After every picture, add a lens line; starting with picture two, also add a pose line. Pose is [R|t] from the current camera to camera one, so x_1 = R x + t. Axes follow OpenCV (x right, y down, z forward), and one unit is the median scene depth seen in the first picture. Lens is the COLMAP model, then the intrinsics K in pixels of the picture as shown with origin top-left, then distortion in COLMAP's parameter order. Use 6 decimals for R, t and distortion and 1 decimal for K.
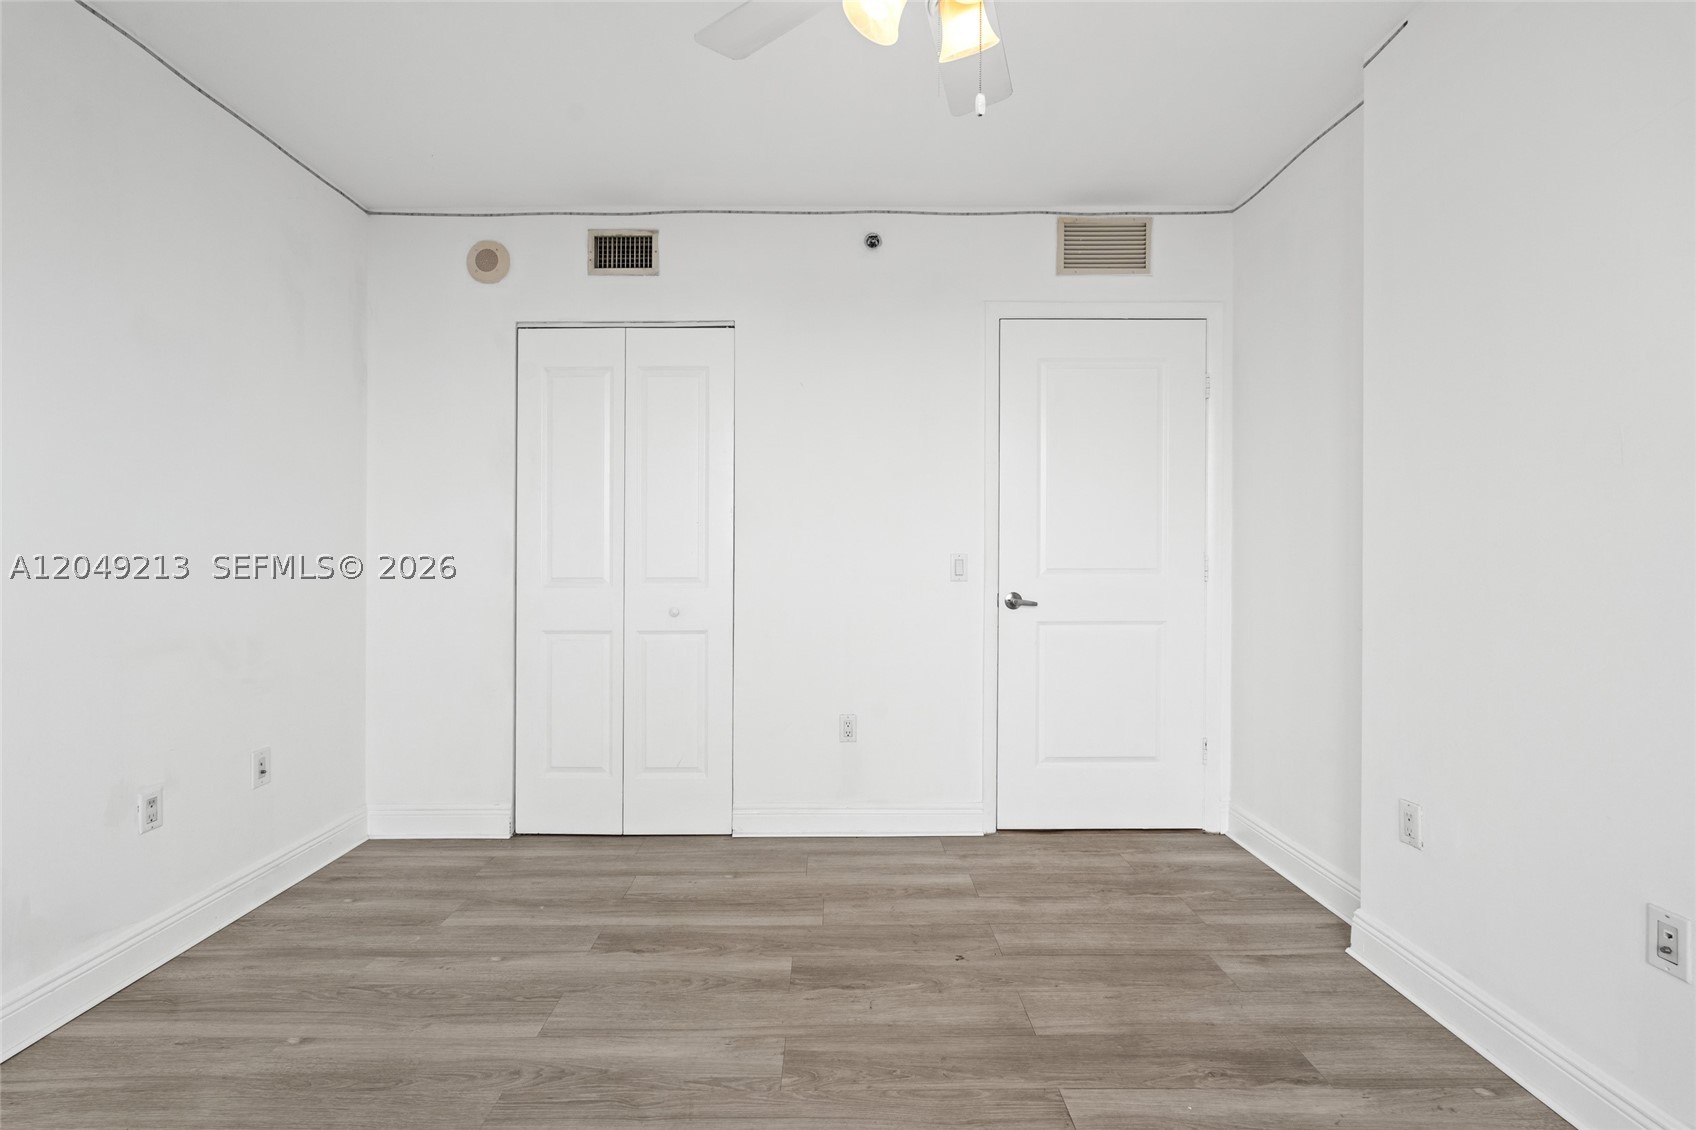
lens RADIAL K [[752.4, 0, 840.7], [0, 752.4, 538.8], [0, 0, 1]] dist [-0.003539, 0.000666]
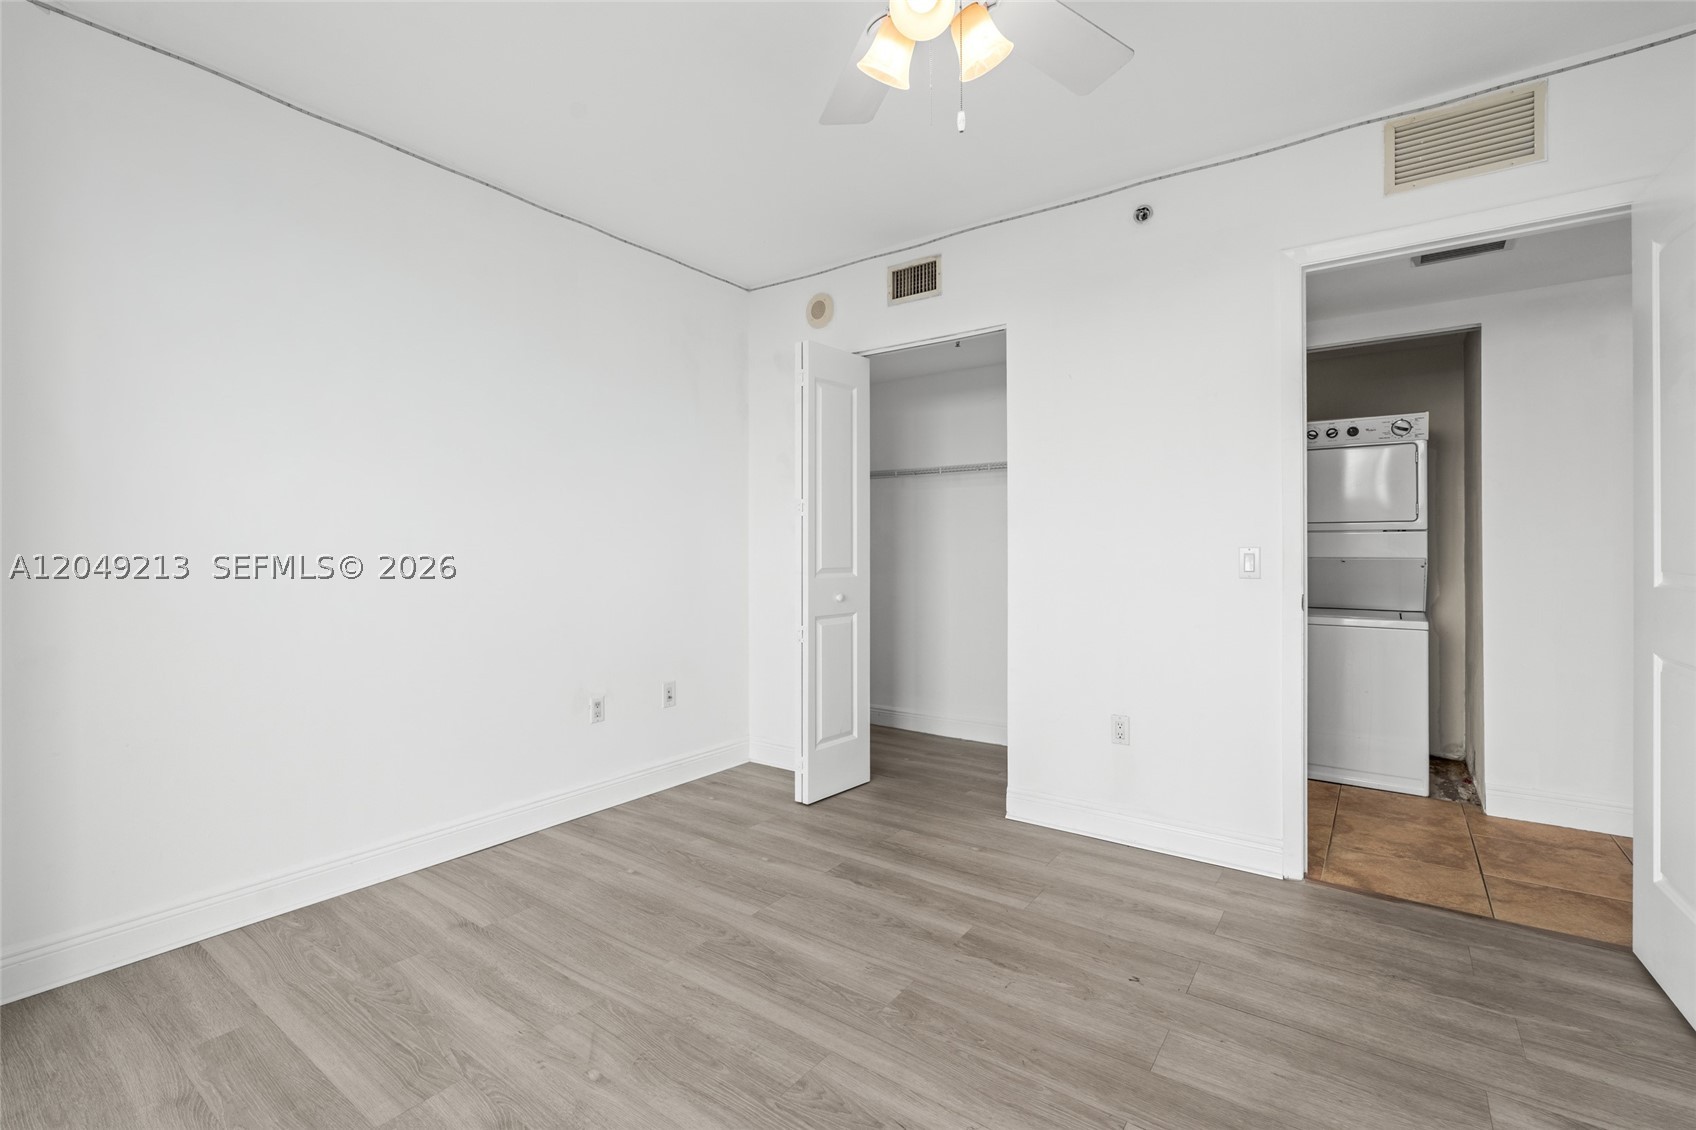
lens RADIAL K [[760.3, 0, 848.3], [0, 760.3, 526.3], [0, 0, 1]] dist [-0.001333, 0.000177]
pose [[0.805772, -0.015179, -0.592031, 0.435595], [0.010088, 0.999878, -0.011905, 0.002929], [0.592140, 0.003620, 0.805827, 0.027443]]
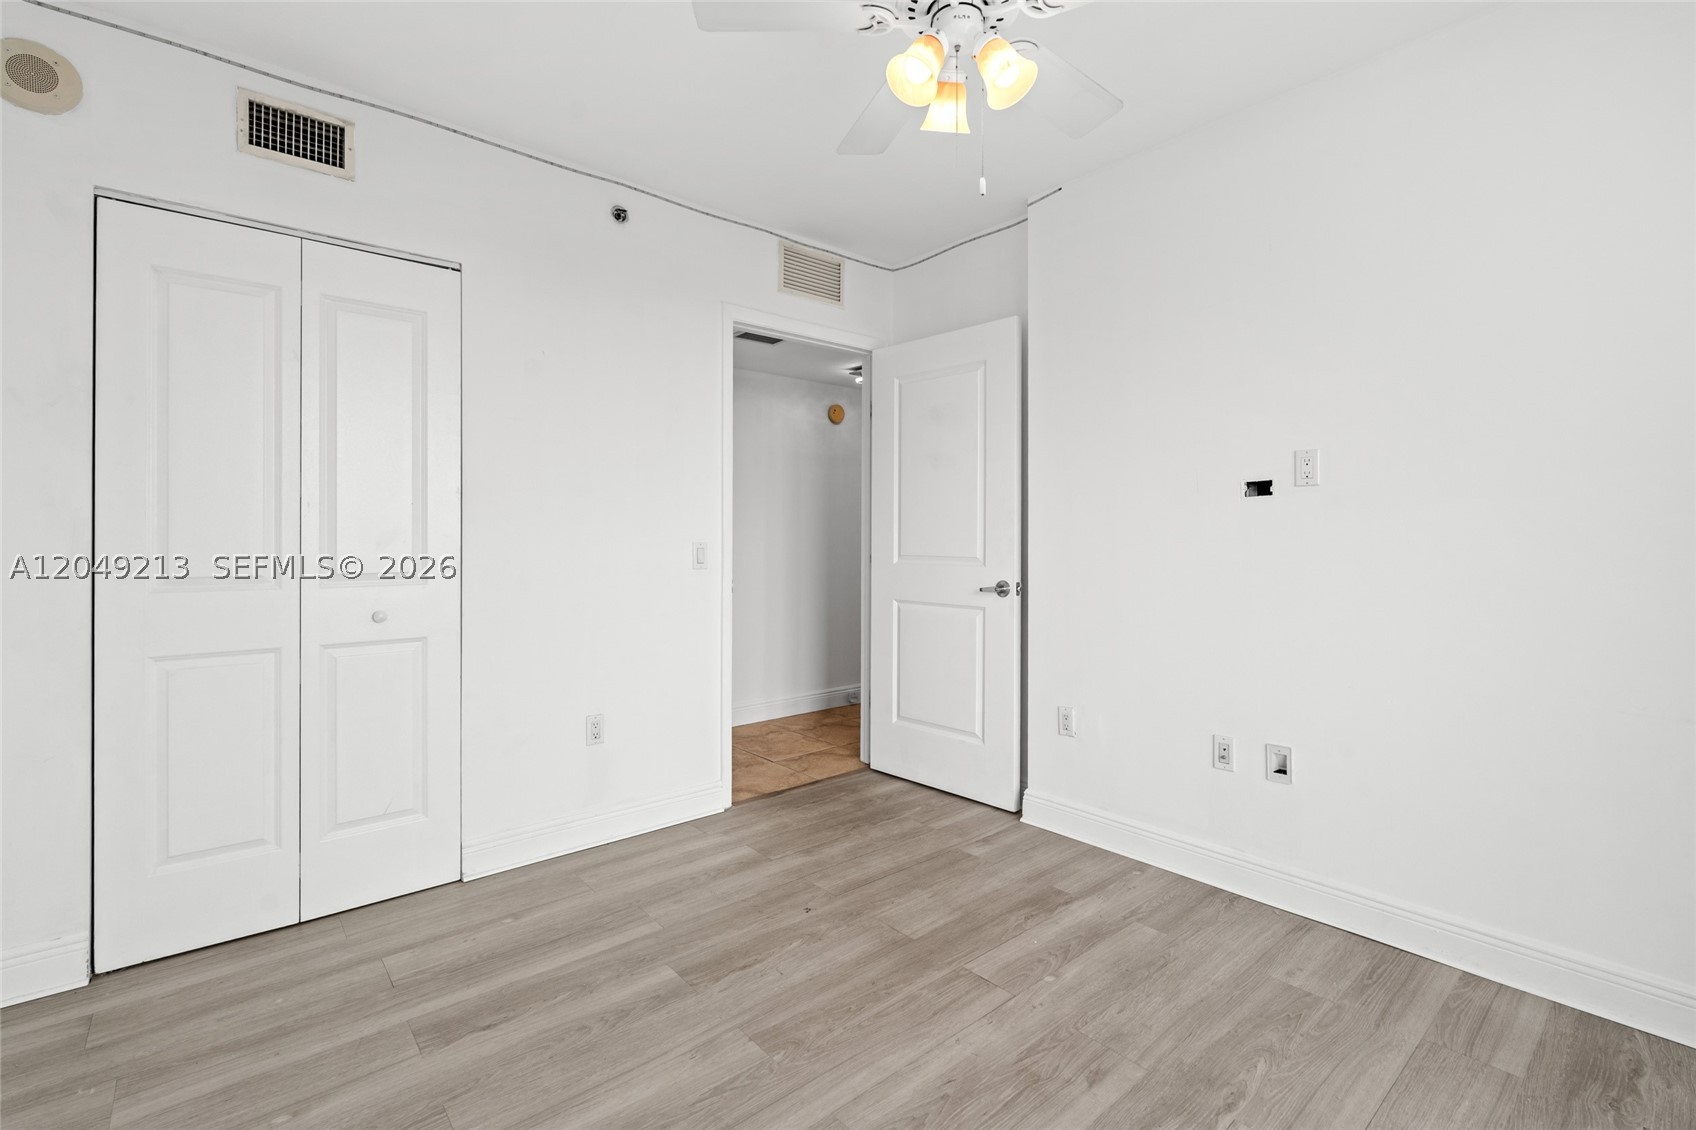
lens RADIAL K [[756.0, 0, 855.0], [0, 756.0, 523.1], [0, 0, 1]] dist [-0.002991, 0.000011]
pose [[0.759374, 0.016178, 0.650453, -0.513316], [-0.012119, 0.999869, -0.010719, 0.002897], [-0.650541, 0.000257, 0.759471, 0.115112]]
